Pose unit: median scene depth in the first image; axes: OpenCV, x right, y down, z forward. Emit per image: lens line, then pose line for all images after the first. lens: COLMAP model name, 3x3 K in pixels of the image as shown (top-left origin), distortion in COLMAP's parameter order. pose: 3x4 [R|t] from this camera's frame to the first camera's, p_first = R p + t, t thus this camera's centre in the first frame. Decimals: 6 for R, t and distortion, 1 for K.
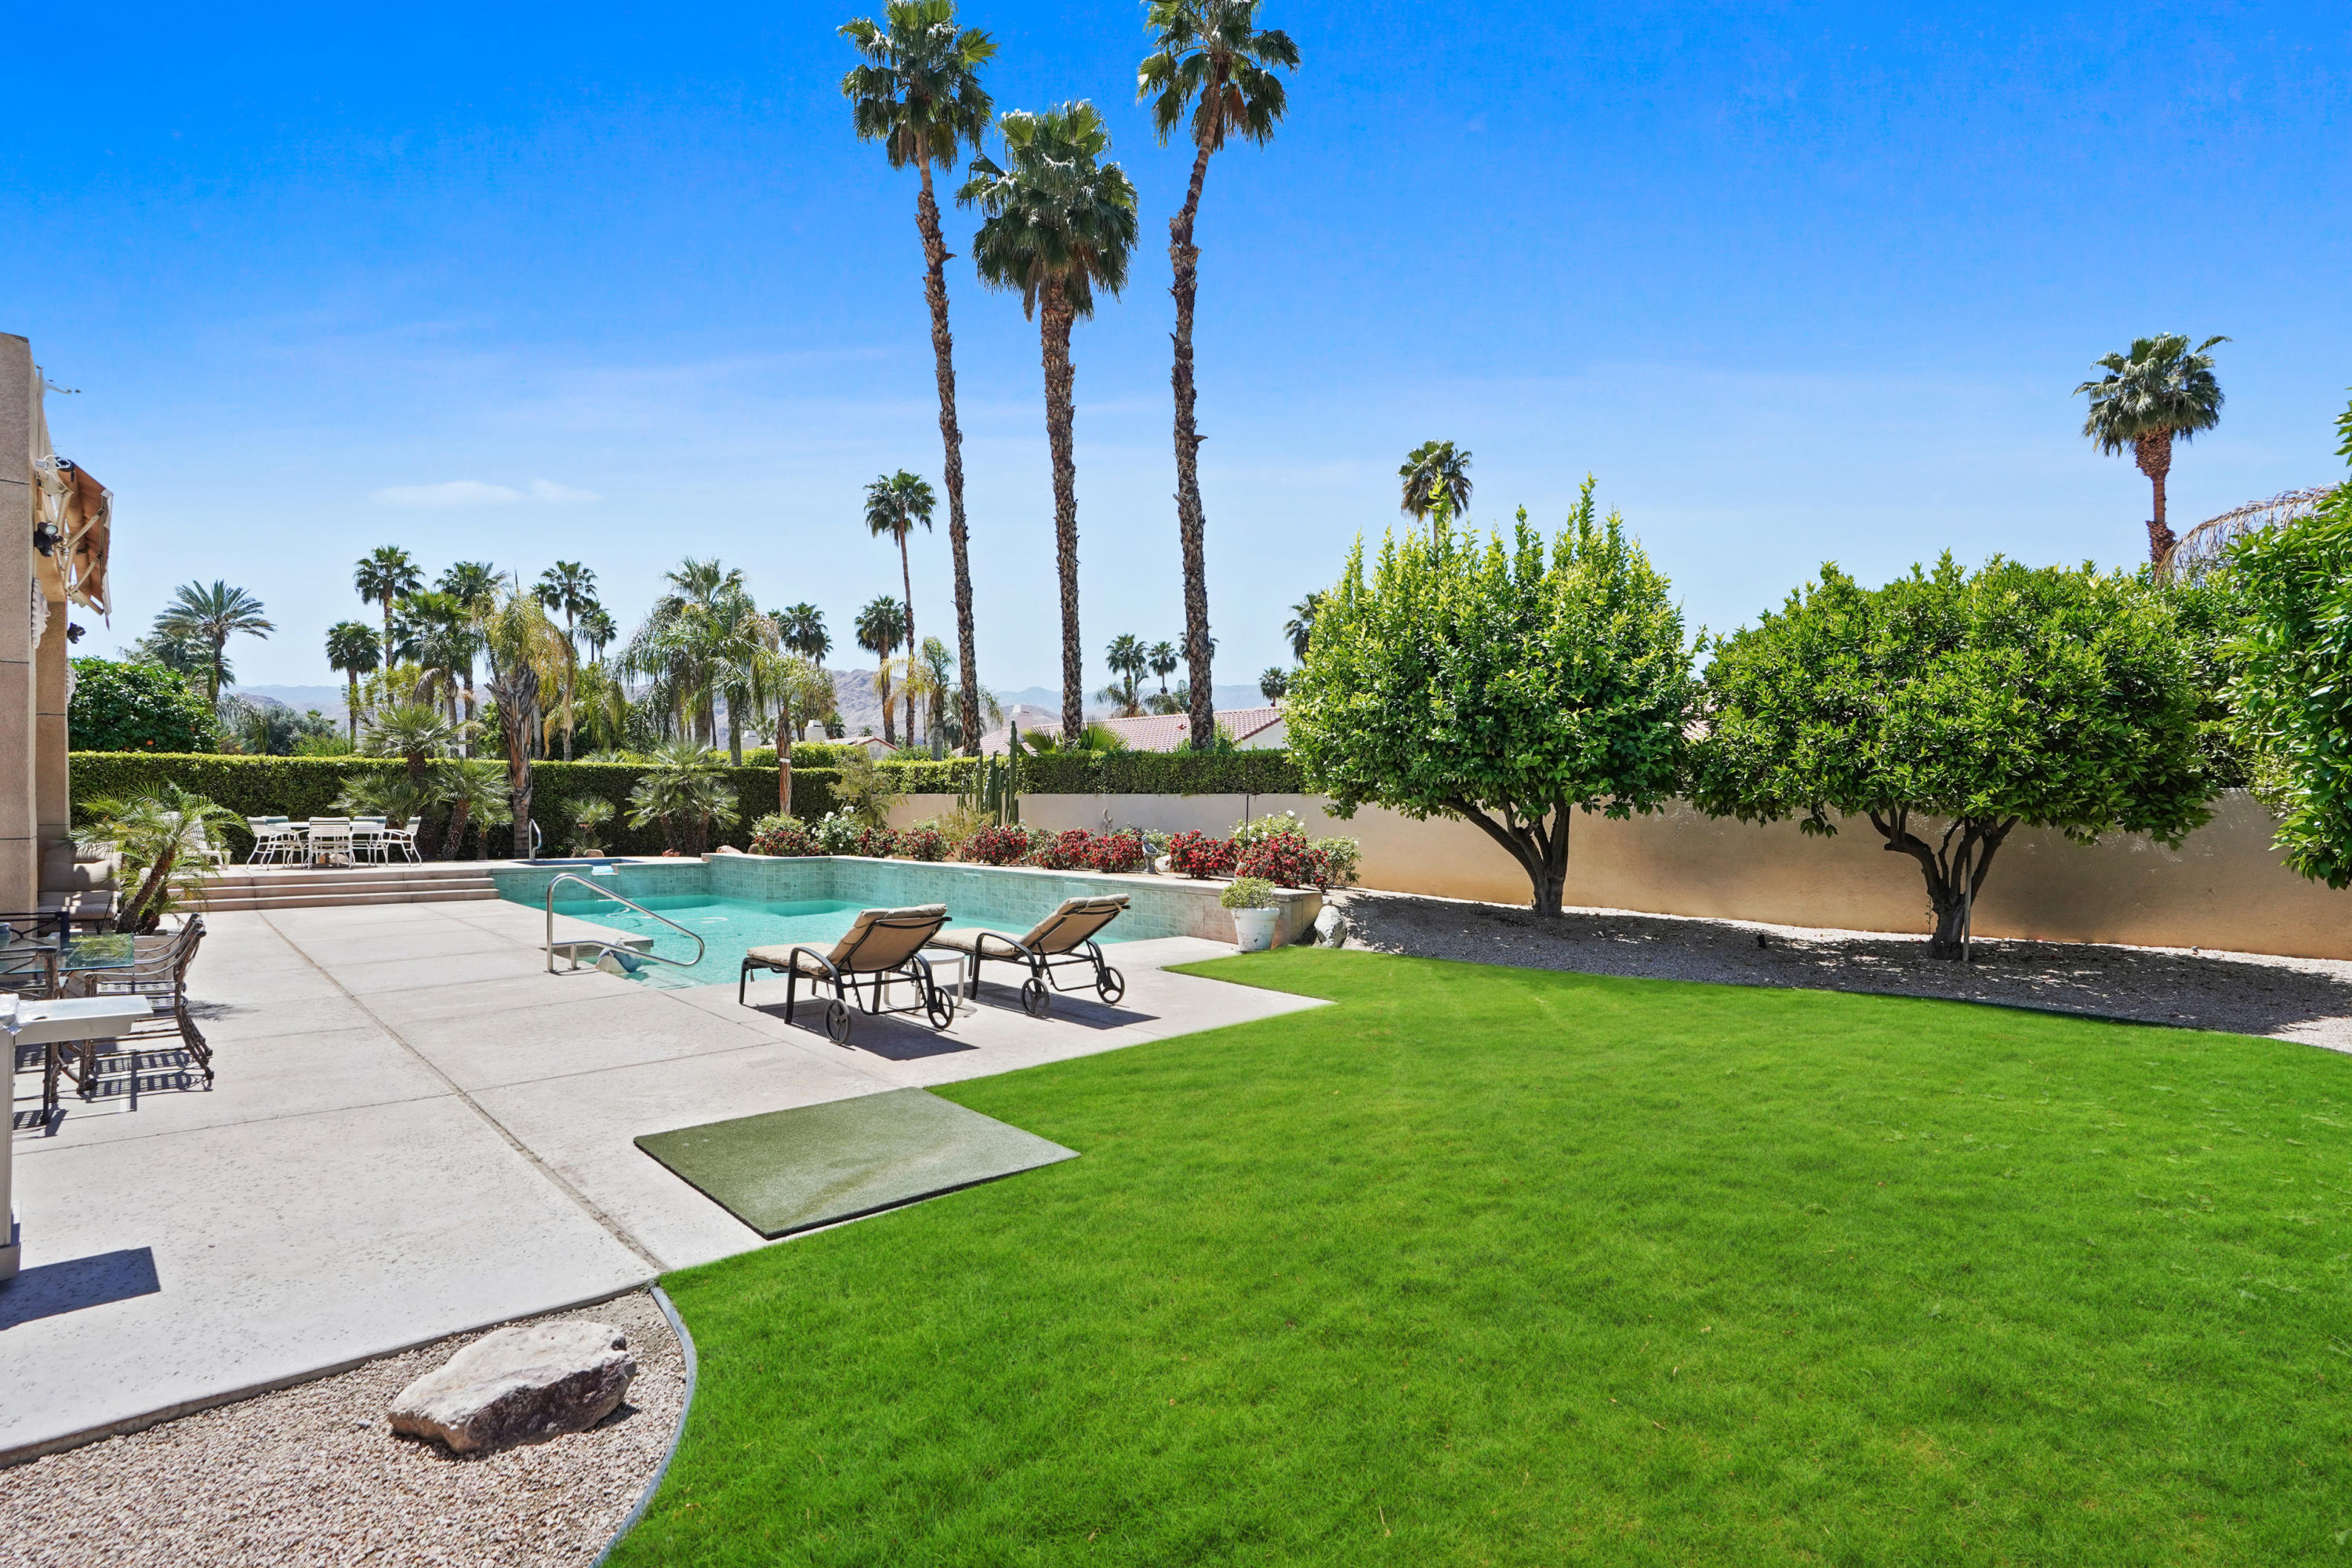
lens RADIAL K [[1113.4, 0, 1174.1], [0, 1113.4, 812.6], [0, 0, 1]] dist [-0.053238, 0.021244]
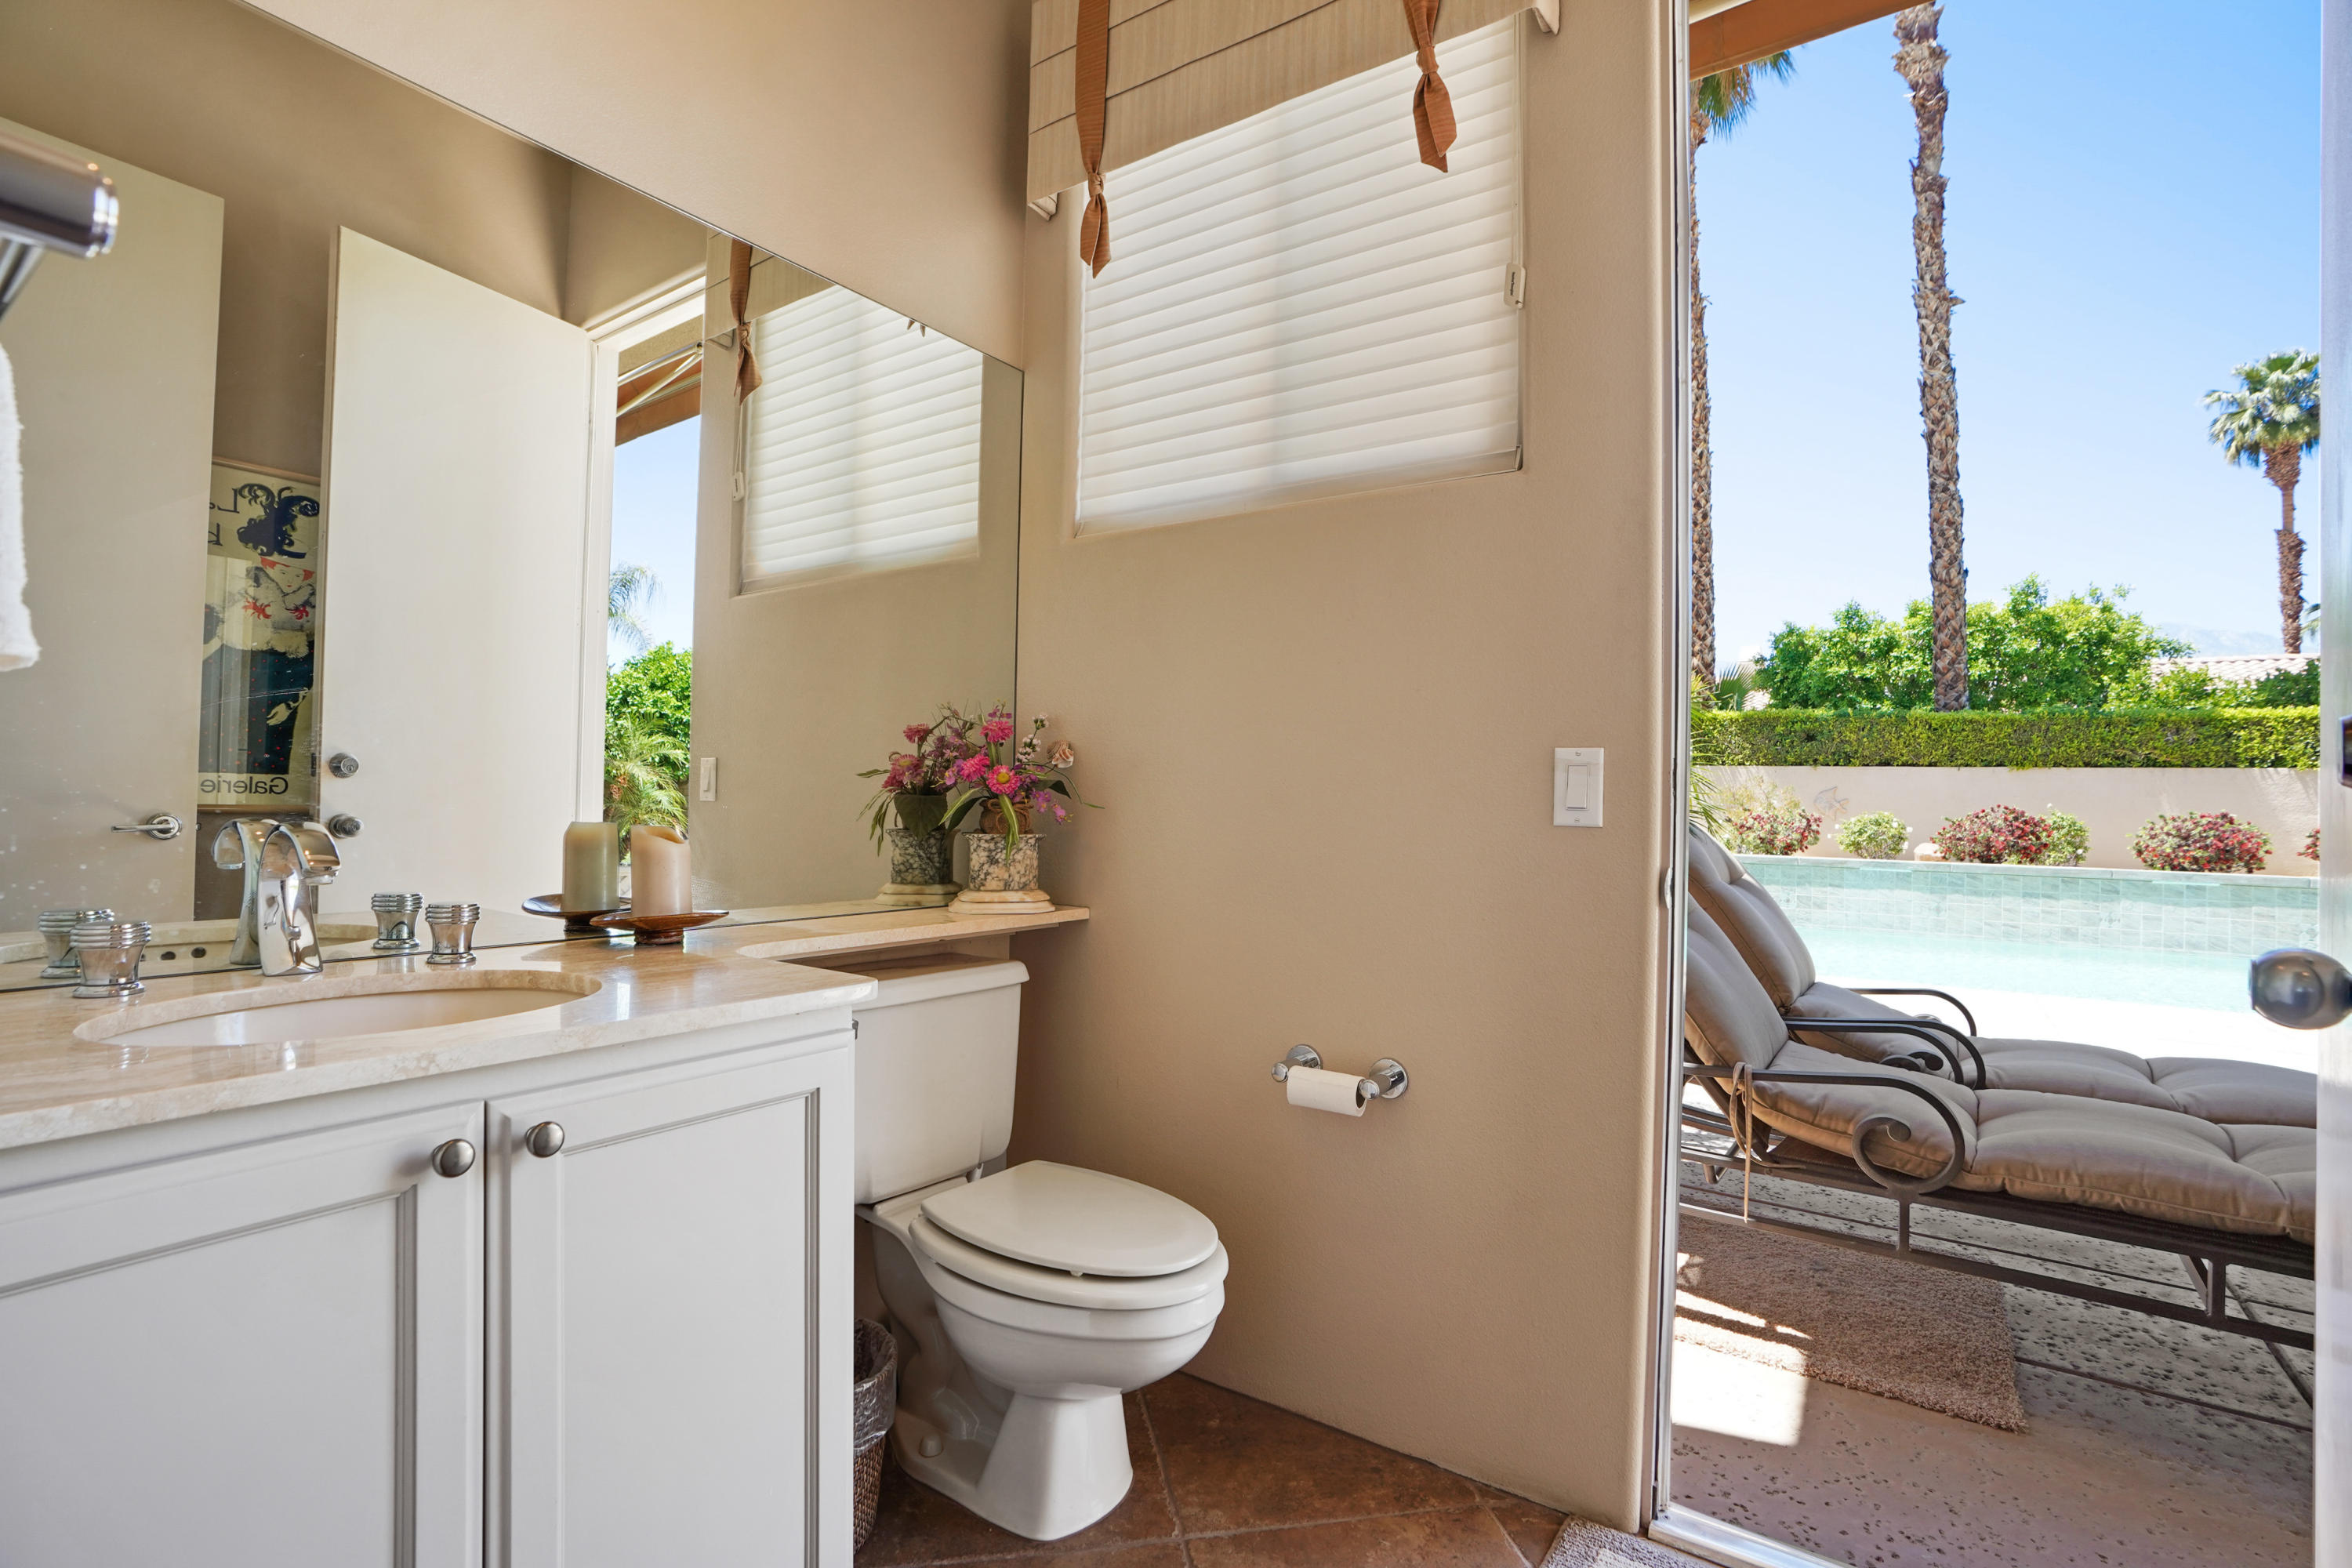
lens RADIAL K [[1113.4, 0, 1170.9], [0, 1113.4, 781.3], [0, 0, 1]] dist [-0.053238, 0.021244]
pose [[0.980699, 0.016457, 0.194829, -0.568268], [-0.012398, 0.999680, -0.022033, 0.012814], [-0.195130, 0.019193, 0.980590, 0.338395]]
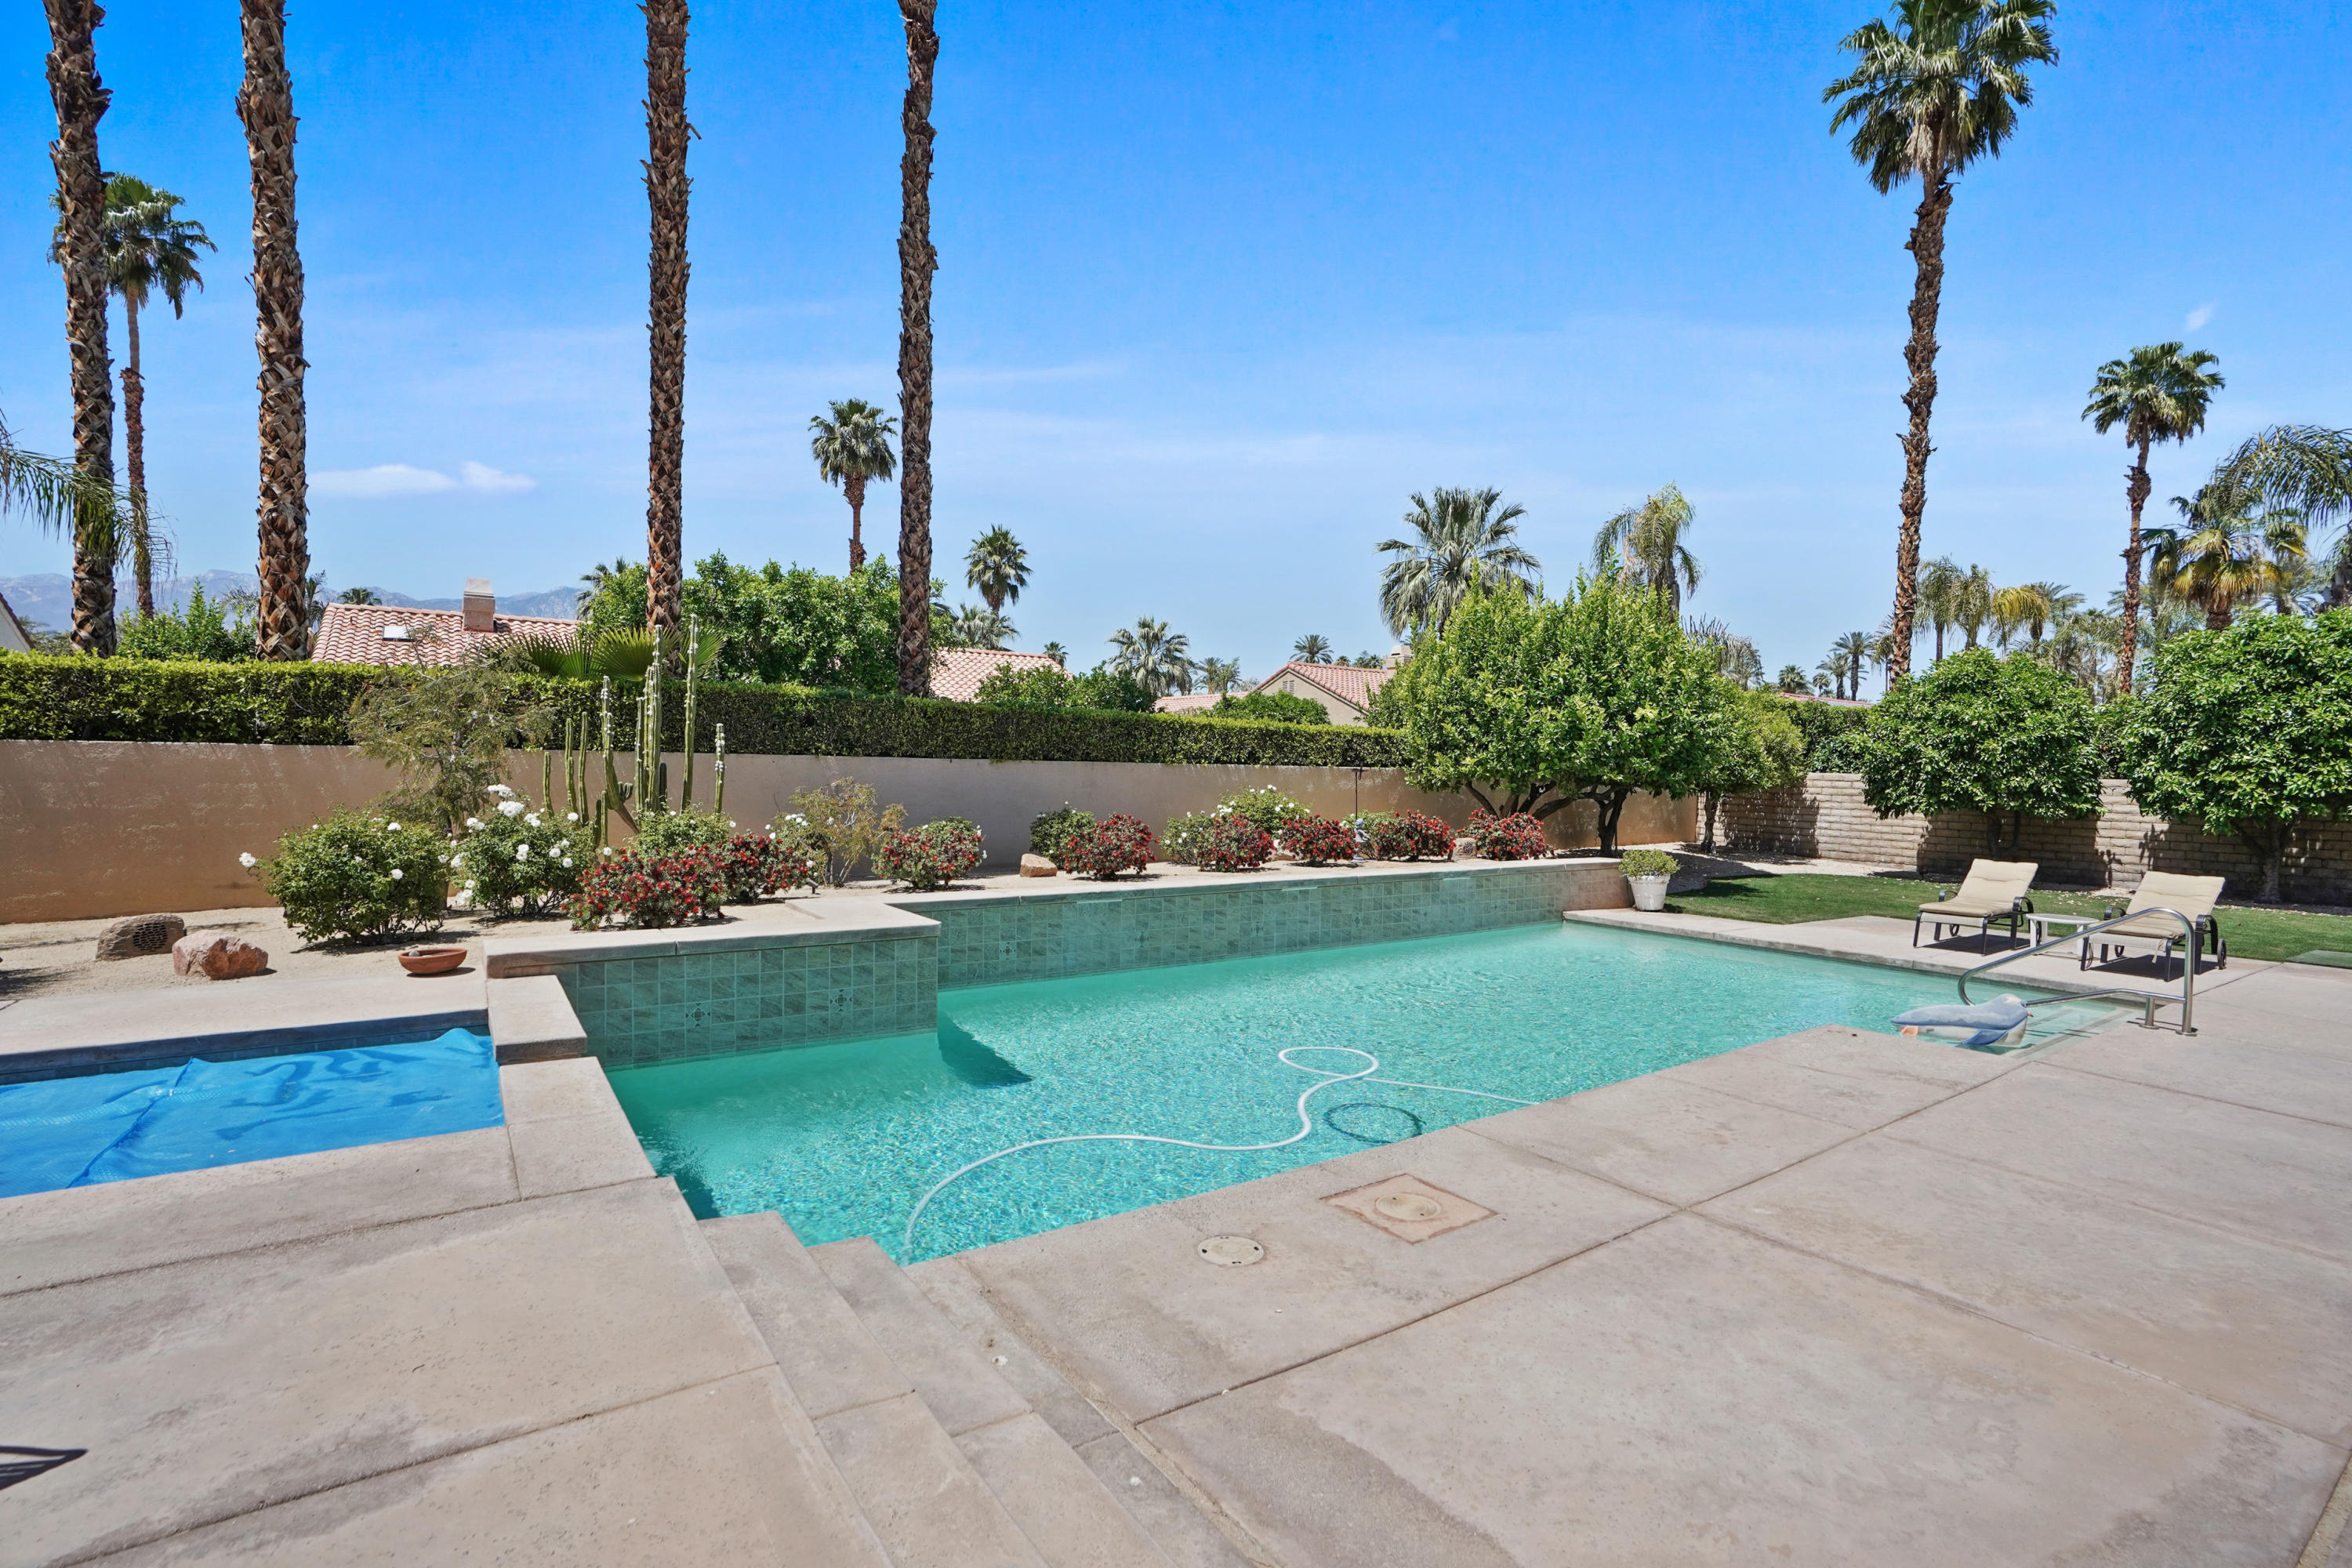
lens RADIAL K [[1113.4, 0, 1167.3], [0, 1113.4, 773.7], [0, 0, 1]] dist [-0.053238, 0.021244]
pose [[0.186897, -0.011547, 0.982312, -0.578239], [-0.011756, 0.999833, 0.013990, -0.016136], [-0.982309, -0.014163, 0.186730, 0.629350]]
